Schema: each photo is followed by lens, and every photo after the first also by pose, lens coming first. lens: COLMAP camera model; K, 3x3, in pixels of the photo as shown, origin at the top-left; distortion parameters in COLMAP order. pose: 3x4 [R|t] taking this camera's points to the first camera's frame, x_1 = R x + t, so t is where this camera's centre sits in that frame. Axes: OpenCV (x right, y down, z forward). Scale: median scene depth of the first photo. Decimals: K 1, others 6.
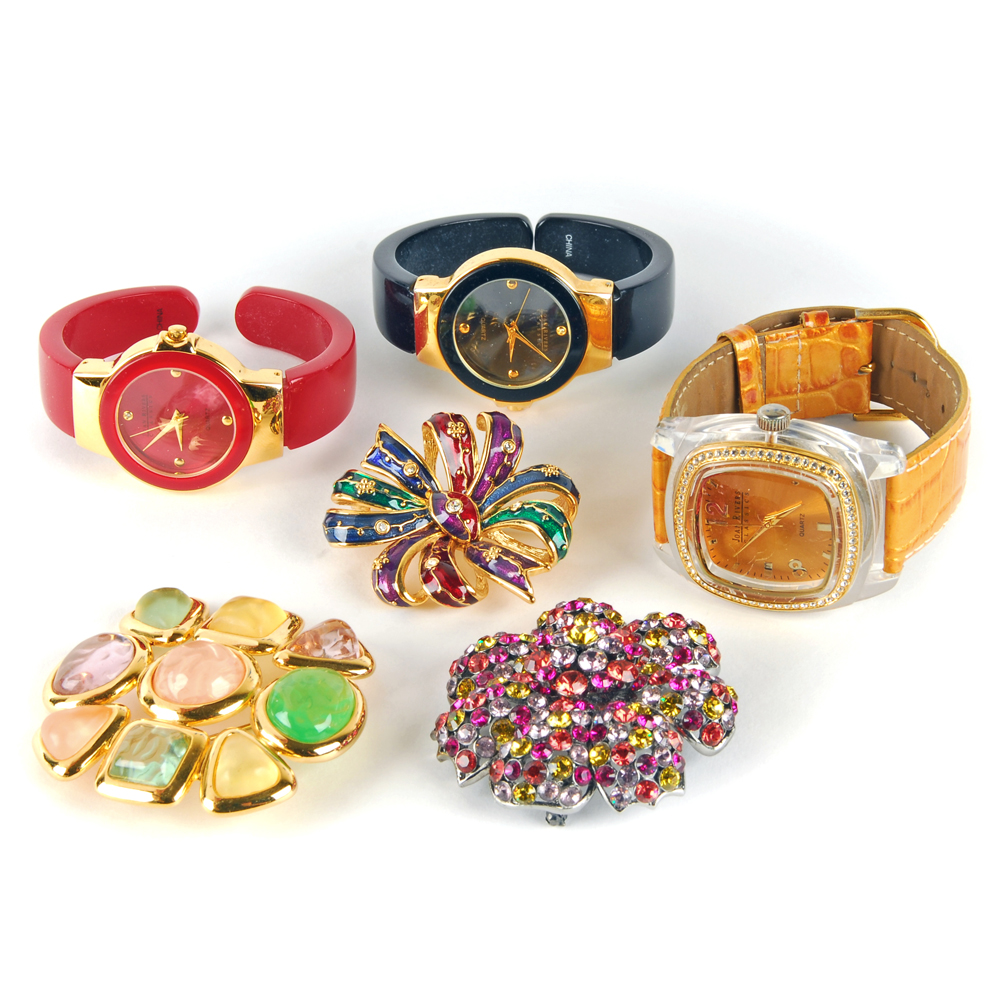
lens RADIAL K [[2567.4, 0, 500.0], [0, 2567.4, 500.0], [0, 0, 1]] dist [-0.084514, -0.033974]
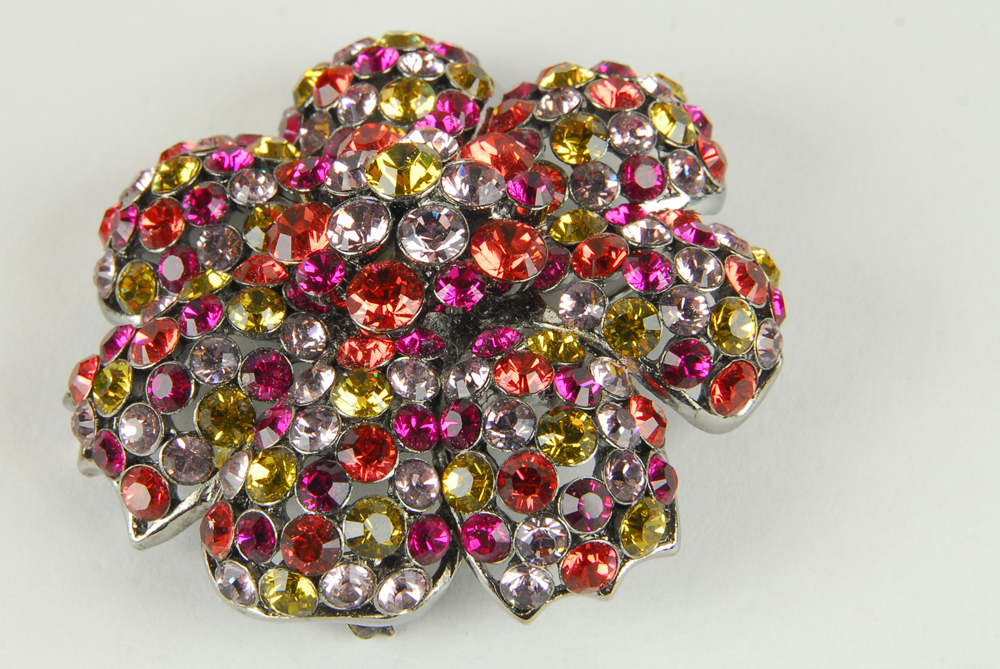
lens RADIAL K [[2445.6, 0, 500.0], [0, 2445.6, 334.5], [0, 0, 1]] dist [-0.365878, -0.662509]
pose [[0.994861, -0.075617, 0.067334, 0.019484], [0.052588, 0.954180, 0.294576, -0.034998], [-0.086524, -0.289521, 0.953253, 0.630242]]
